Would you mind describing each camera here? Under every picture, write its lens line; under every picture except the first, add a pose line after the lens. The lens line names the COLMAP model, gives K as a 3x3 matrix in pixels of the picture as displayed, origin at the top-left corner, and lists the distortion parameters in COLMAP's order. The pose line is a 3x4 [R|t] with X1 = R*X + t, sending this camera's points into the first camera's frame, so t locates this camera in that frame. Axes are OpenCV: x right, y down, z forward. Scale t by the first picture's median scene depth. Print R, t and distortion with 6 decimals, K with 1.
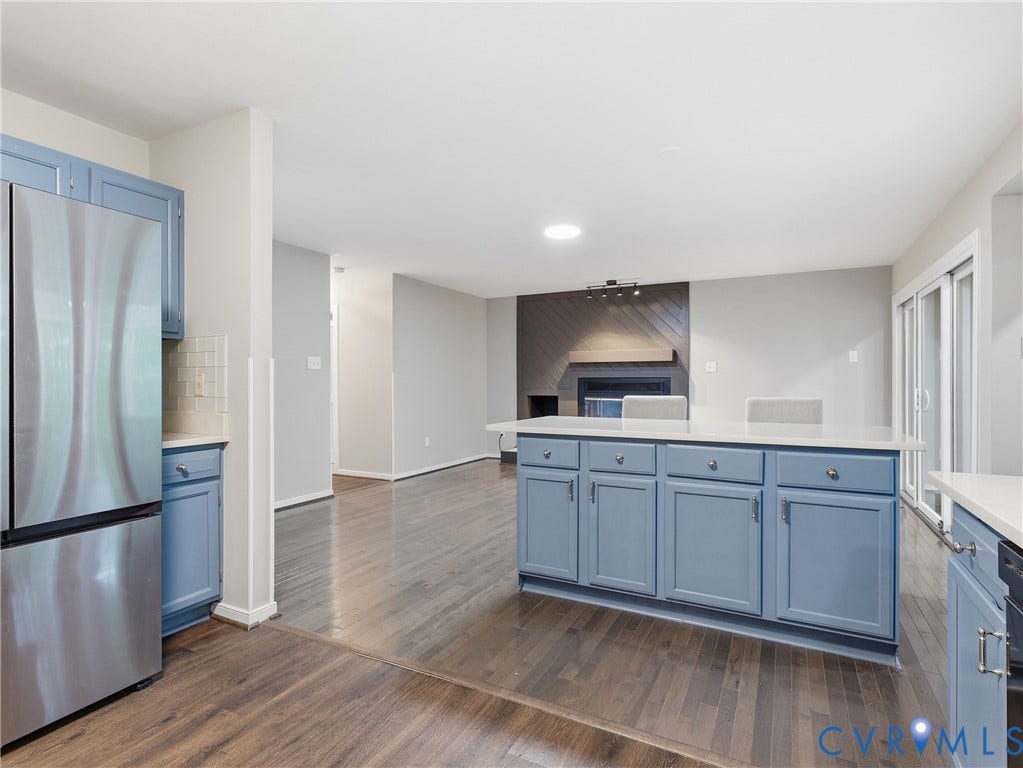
lens RADIAL K [[538.7, 0, 508.9], [0, 538.7, 385.7], [0, 0, 1]] dist [0.010966, -0.003431]
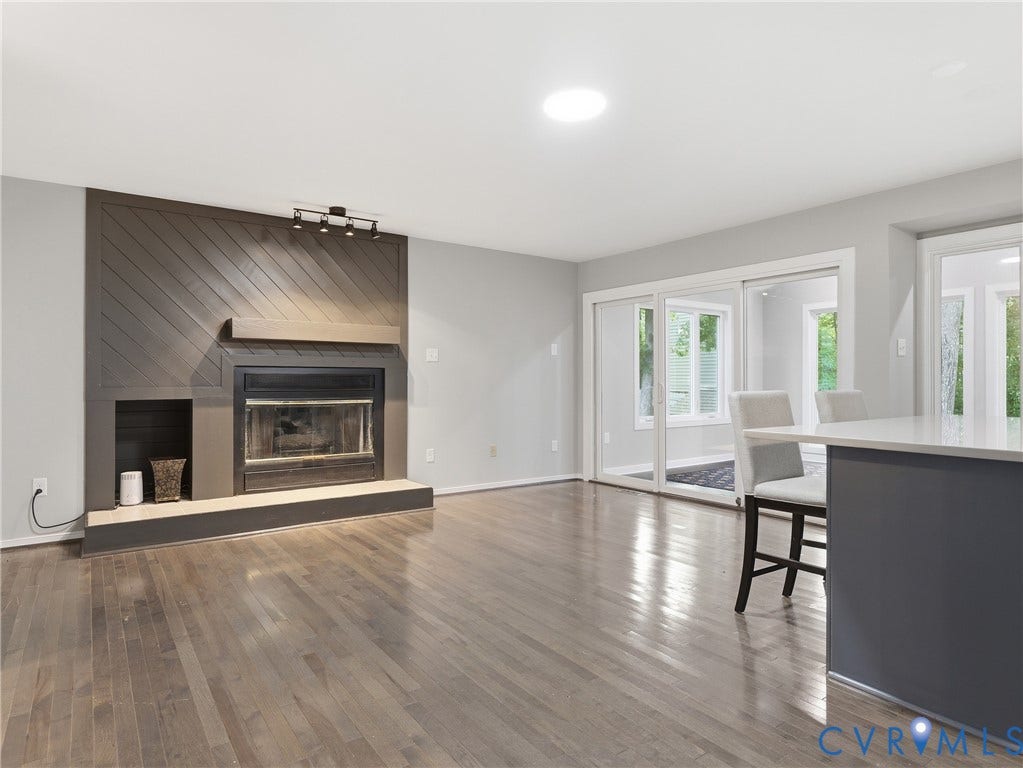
lens RADIAL K [[608.0, 0, 507.7], [0, 608.0, 377.2], [0, 0, 1]] dist [0.004283, 0.000926]
pose [[0.460329, 0.003825, 0.887740, -0.320344], [0.002097, 0.999983, -0.005397, 0.001438], [-0.887746, 0.004346, 0.460313, 0.493879]]
